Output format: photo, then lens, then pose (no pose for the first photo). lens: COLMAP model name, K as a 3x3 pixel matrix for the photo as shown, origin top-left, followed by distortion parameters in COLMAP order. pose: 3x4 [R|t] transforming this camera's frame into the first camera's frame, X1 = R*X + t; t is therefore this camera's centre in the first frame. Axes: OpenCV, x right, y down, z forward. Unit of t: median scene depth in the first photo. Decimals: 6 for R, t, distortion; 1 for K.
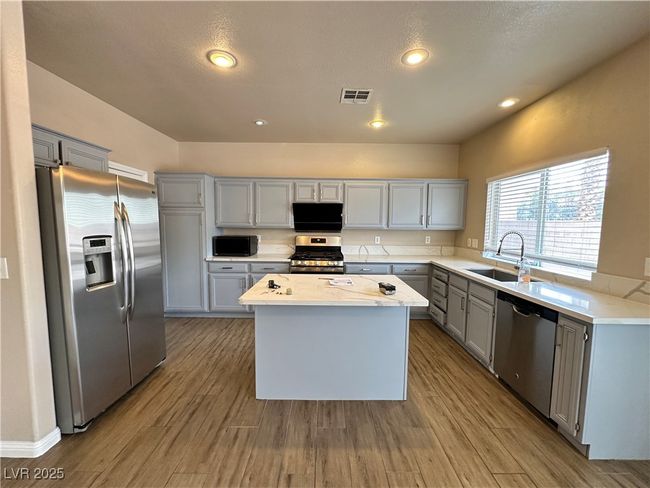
lens RADIAL K [[259.4, 0, 327.1], [0, 259.4, 244.0], [0, 0, 1]] dist [-0.004593, 0.001194]
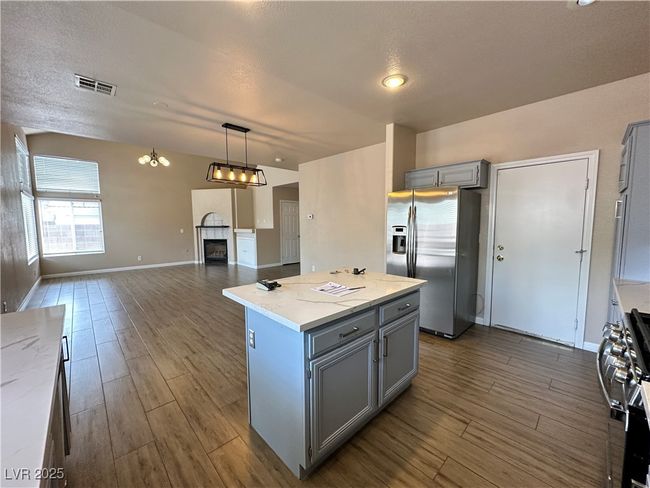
lens RADIAL K [[259.4, 0, 325.4], [0, 259.4, 242.0], [0, 0, 1]] dist [-0.004593, 0.001194]
pose [[-0.725342, 0.052071, -0.686417, 0.509305], [-0.052582, 0.990031, 0.130668, -0.086685], [0.686378, 0.130872, -0.715373, 1.281809]]
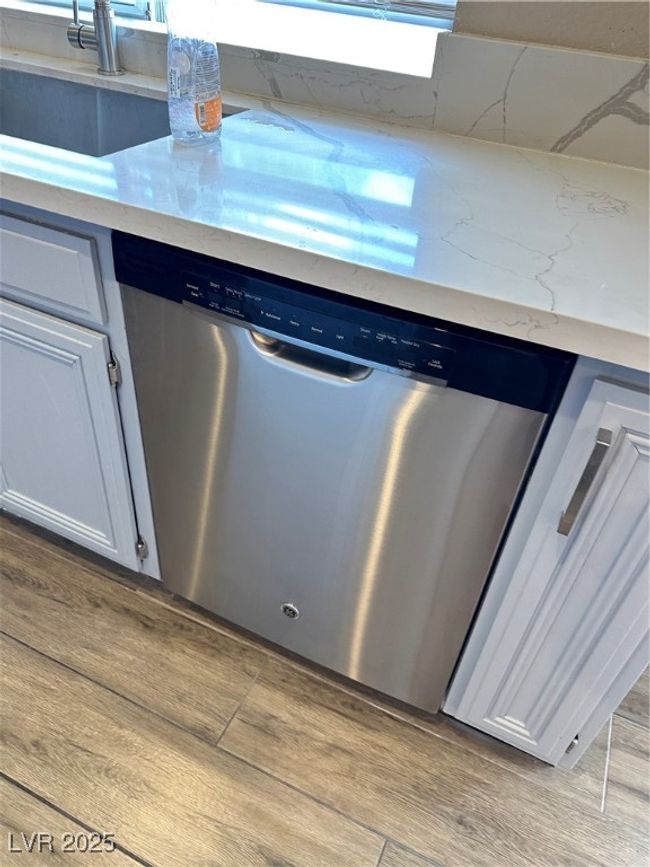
lens RADIAL K [[611.2, 0, 322.9], [0, 611.2, 430.7], [0, 0, 1]] dist [0.053456, -0.056213]
pose [[0.433847, -0.543531, 0.718576, 0.329590], [-0.004032, 0.796364, 0.604804, 0.046700], [-0.900978, -0.265290, 0.343308, 0.613316]]
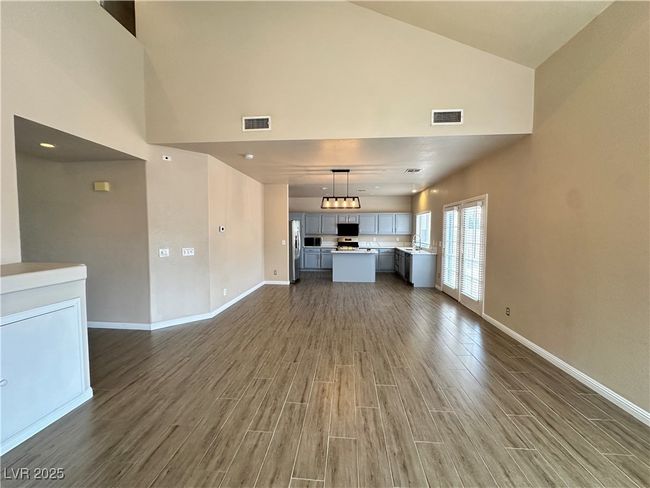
lens RADIAL K [[259.4, 0, 323.9], [0, 259.4, 246.1], [0, 0, 1]] dist [-0.004593, 0.001194]
pose [[0.994950, -0.000511, -0.100368, -0.025238], [-0.001378, 0.999823, -0.018747, 0.131963], [0.100360, 0.018791, 0.994774, -1.950216]]
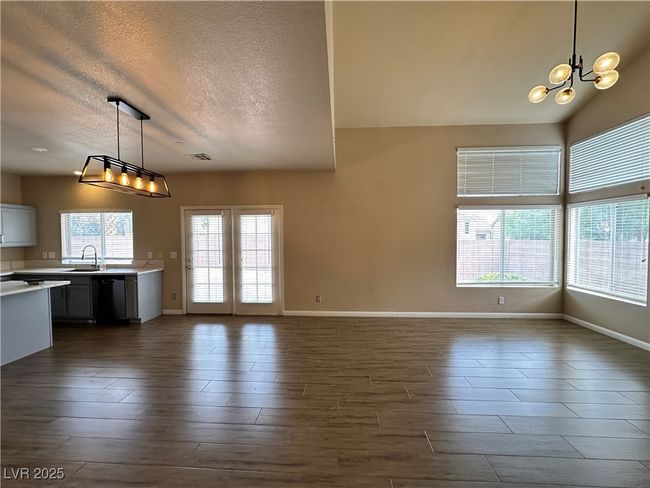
lens RADIAL K [[259.4, 0, 326.3], [0, 259.4, 245.1], [0, 0, 1]] dist [-0.004593, 0.001194]
pose [[0.061177, -0.045759, 0.997077, -0.944452], [0.083727, 0.995663, 0.040557, 0.013601], [-0.994609, 0.081001, 0.064743, -0.728087]]
